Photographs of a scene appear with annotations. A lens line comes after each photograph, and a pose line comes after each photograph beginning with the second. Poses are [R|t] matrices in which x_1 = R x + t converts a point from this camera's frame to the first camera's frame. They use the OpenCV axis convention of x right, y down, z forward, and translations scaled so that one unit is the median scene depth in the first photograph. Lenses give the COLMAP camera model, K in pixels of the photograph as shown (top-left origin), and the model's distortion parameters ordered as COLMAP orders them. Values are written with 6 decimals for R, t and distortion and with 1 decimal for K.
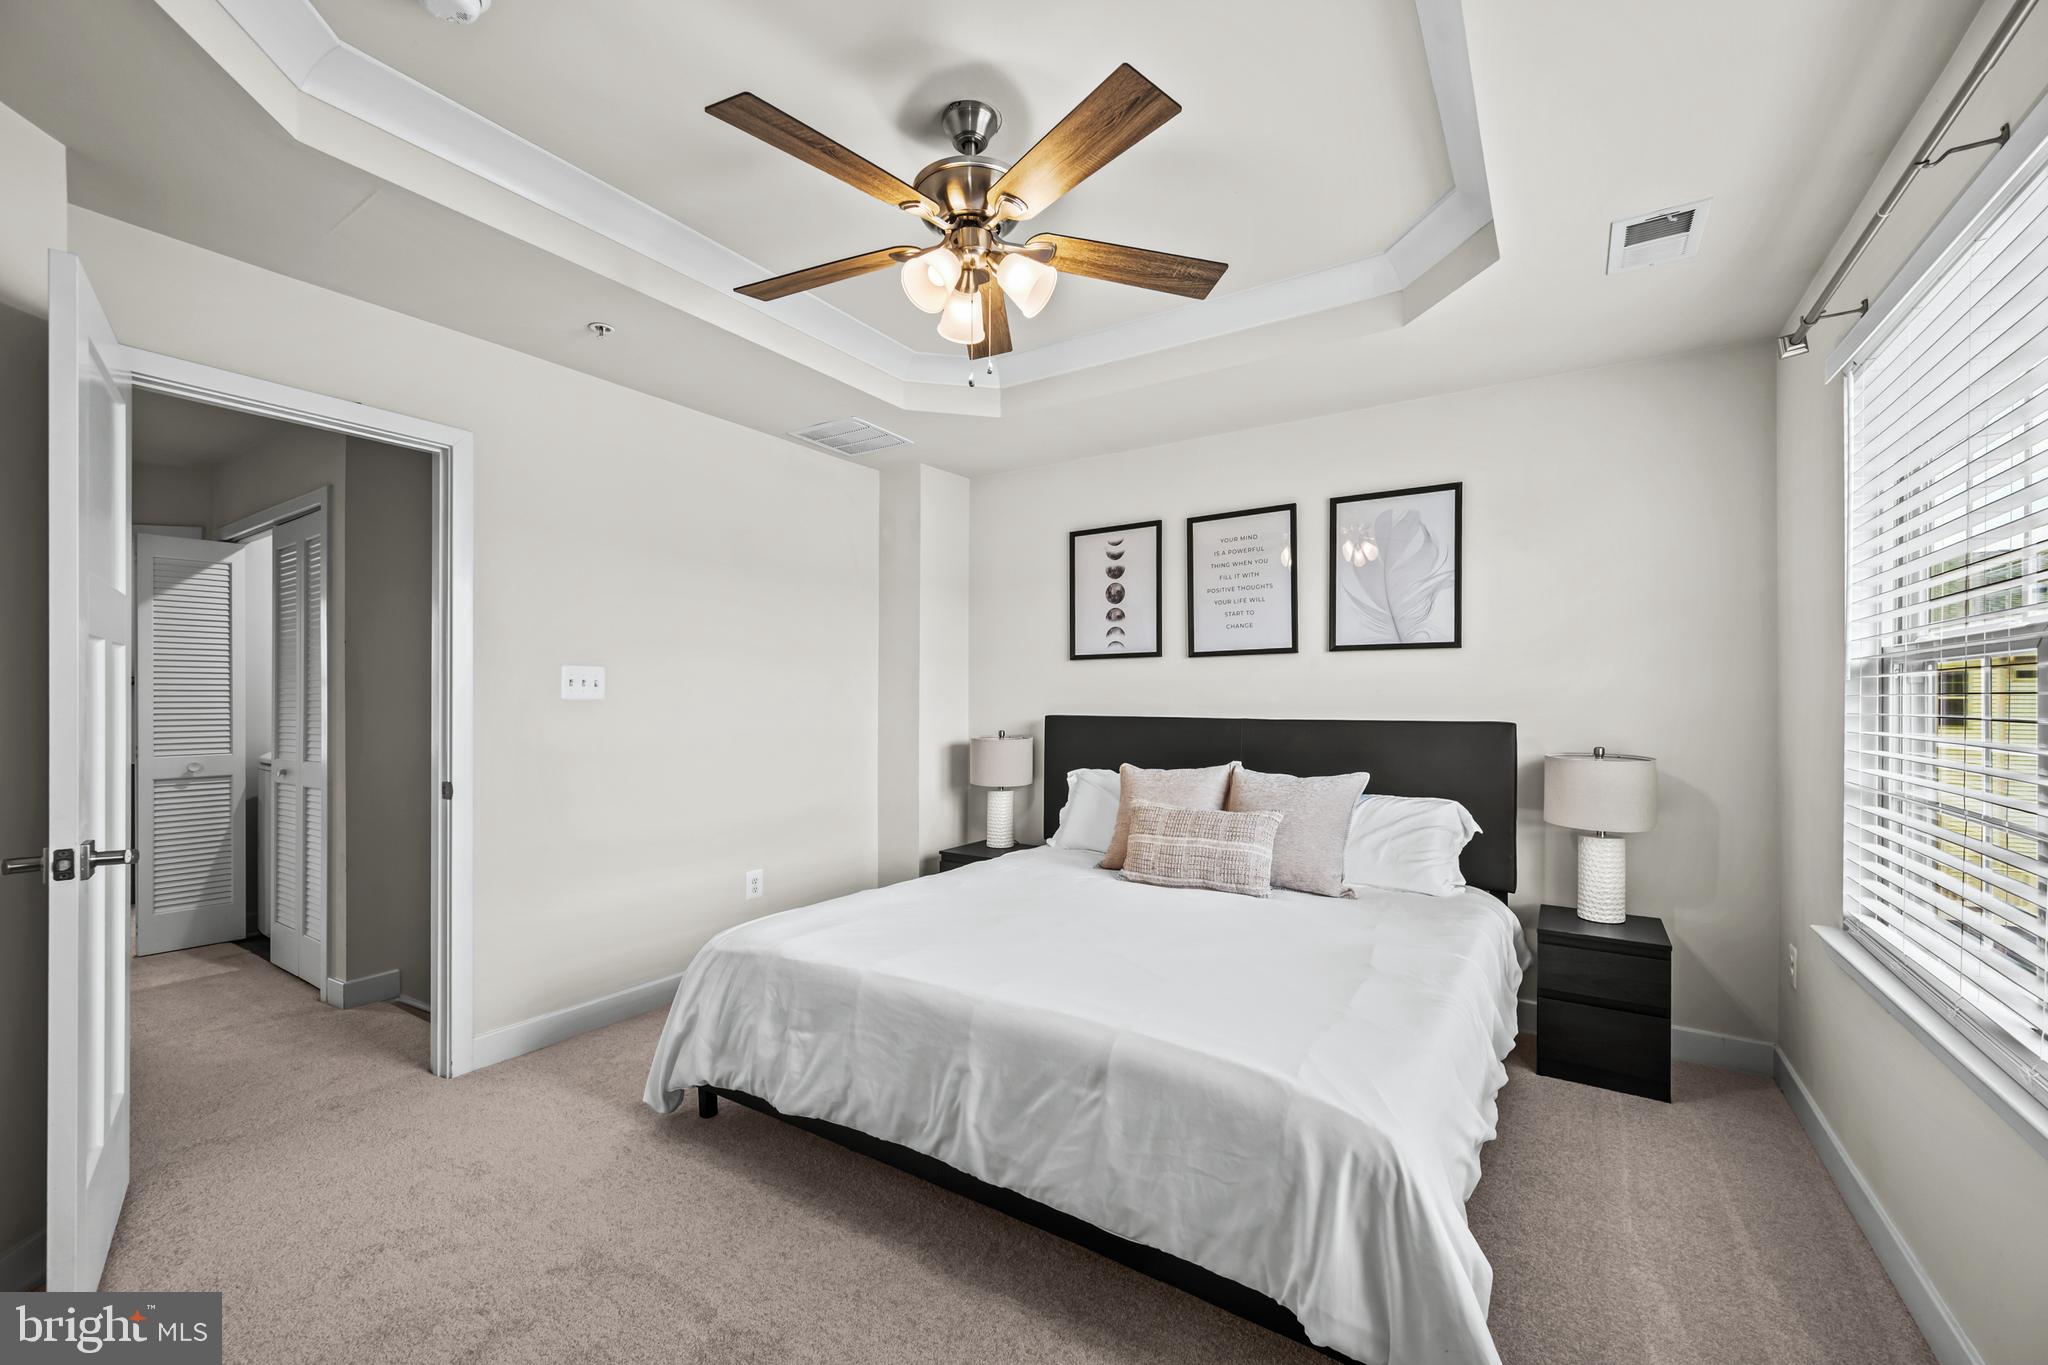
lens RADIAL K [[819.9, 0, 1019.3], [0, 819.9, 699.6], [0, 0, 1]] dist [-0.000442, 0.000047]
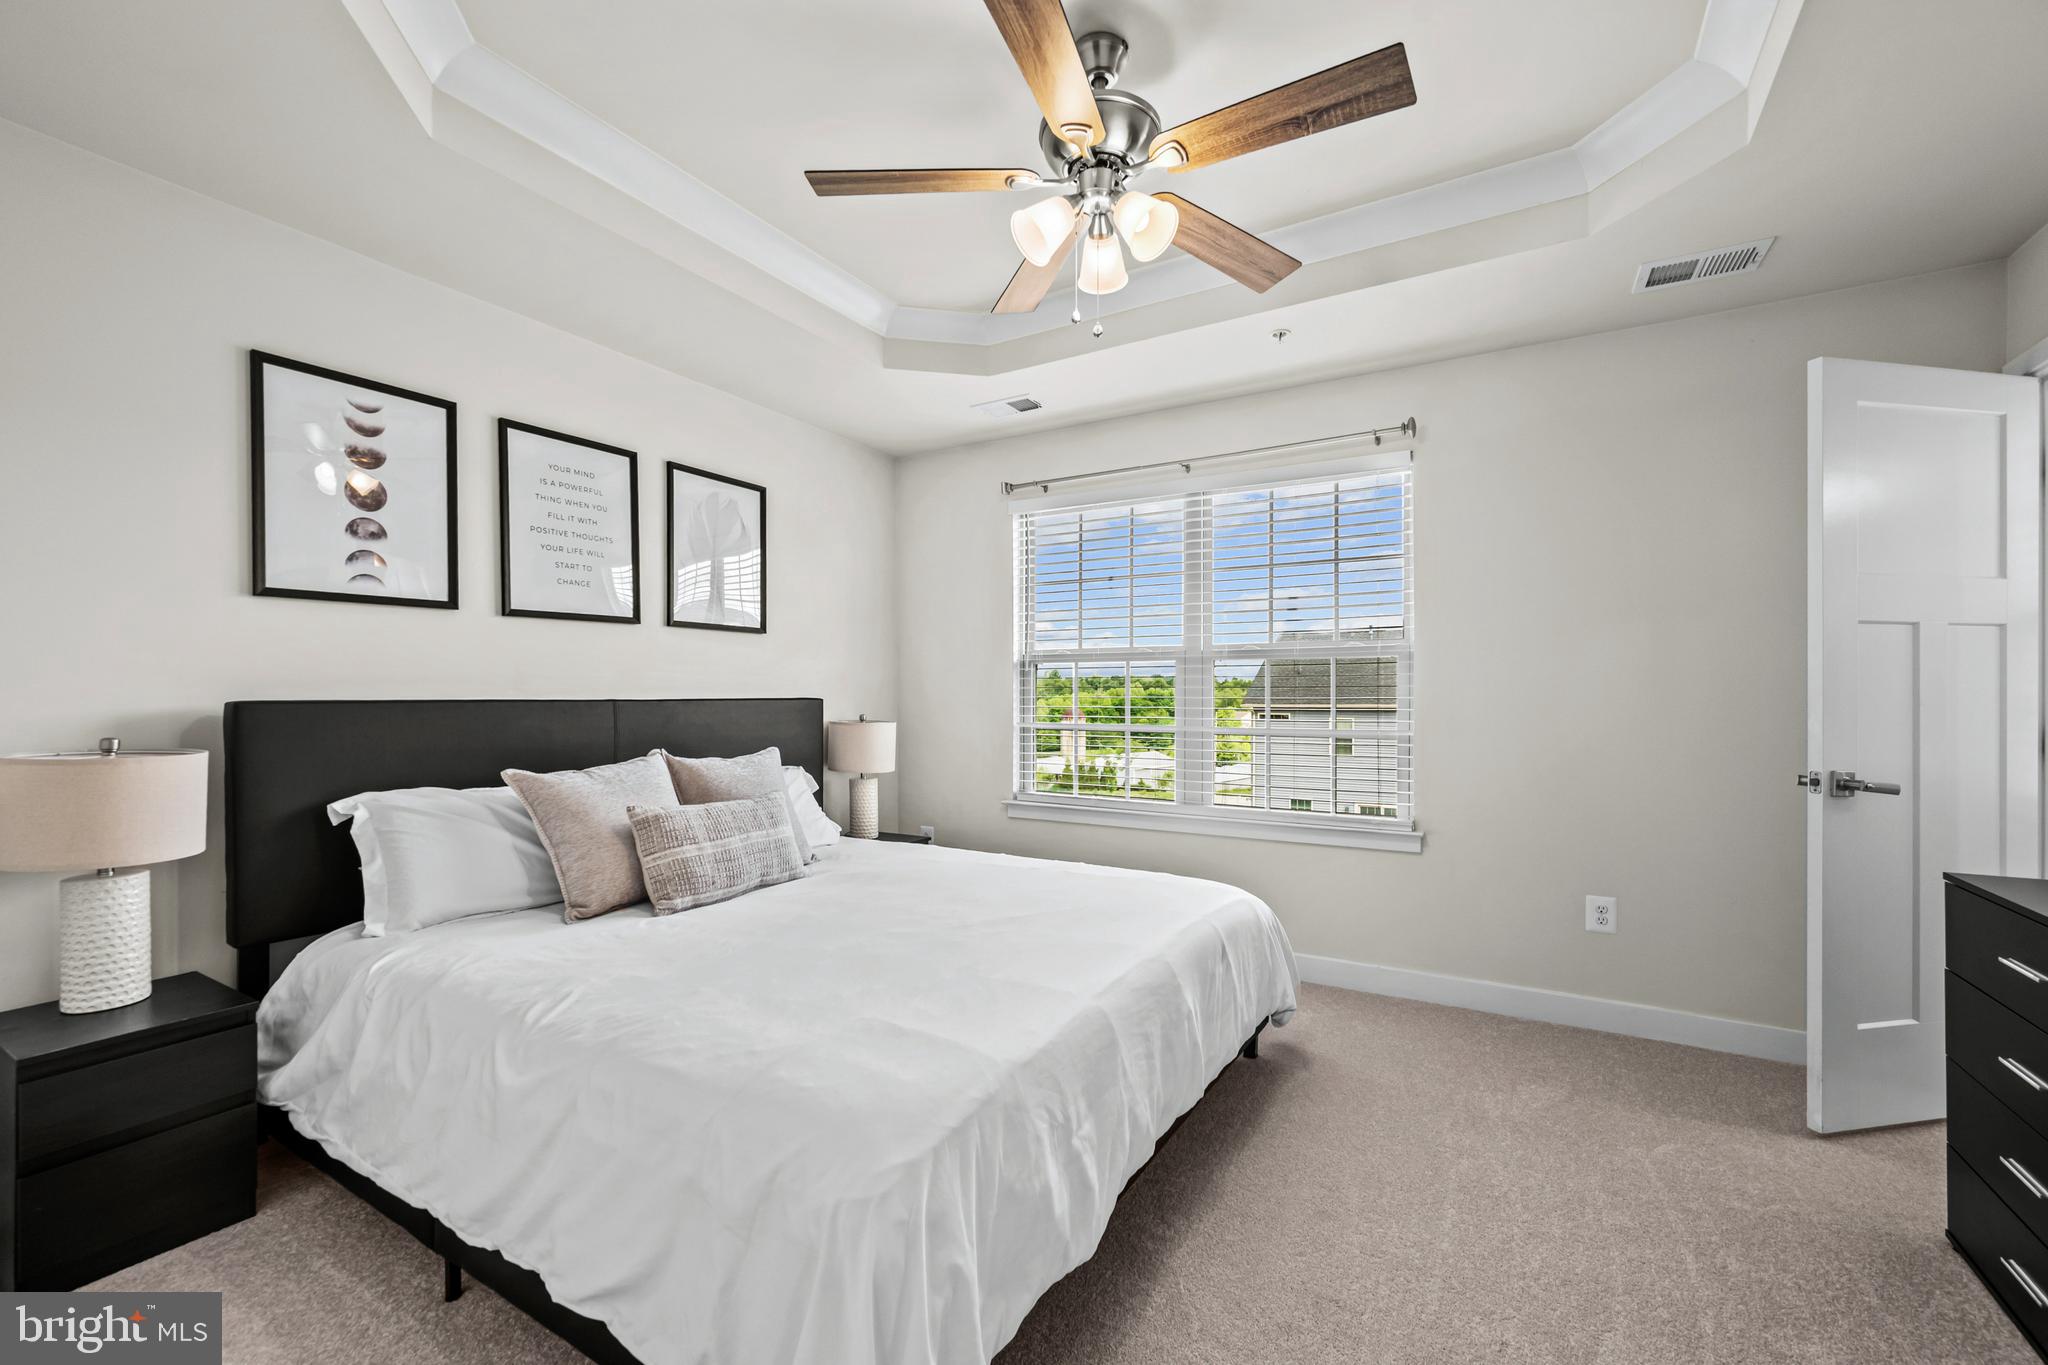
lens RADIAL K [[844.0, 0, 1019.4], [0, 844.0, 693.5], [0, 0, 1]] dist [0.000123, 0.000041]
pose [[-0.037672, 0.000490, 0.999290, -0.553297], [0.002480, 0.999997, -0.000397, 0.017703], [-0.999287, 0.002463, -0.037673, 0.601195]]
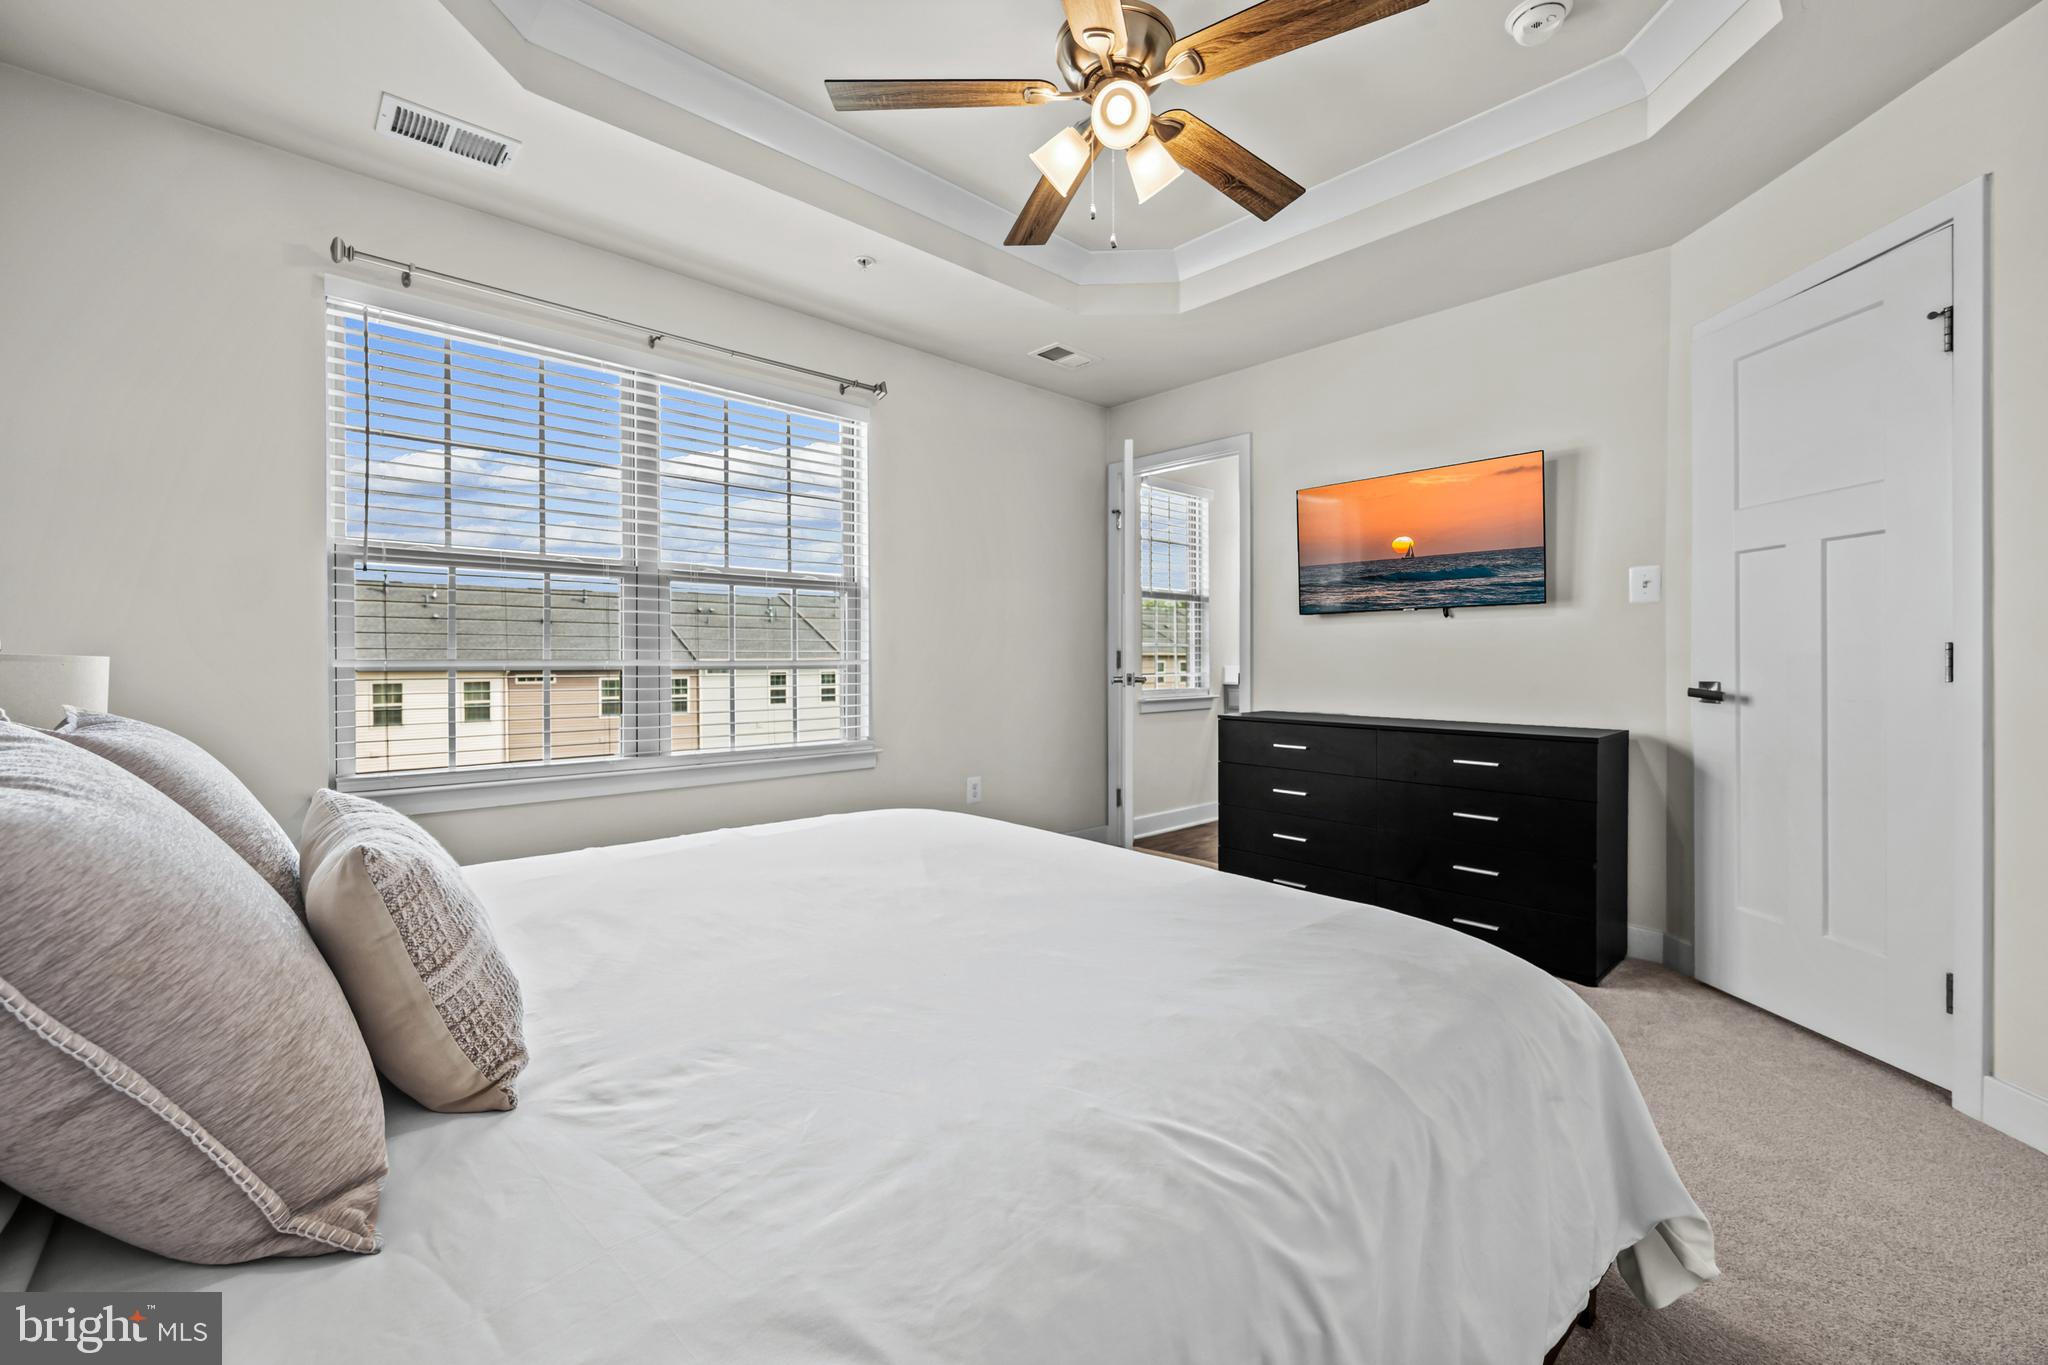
lens RADIAL K [[832.4, 0, 1019.5], [0, 832.4, 656.3], [0, 0, 1]] dist [0.000502, 0.000037]
pose [[-0.969002, -0.000358, 0.247051, -0.108627], [-0.000607, 0.999999, -0.000931, 0.054214], [-0.247051, -0.001052, -0.969002, 1.050769]]
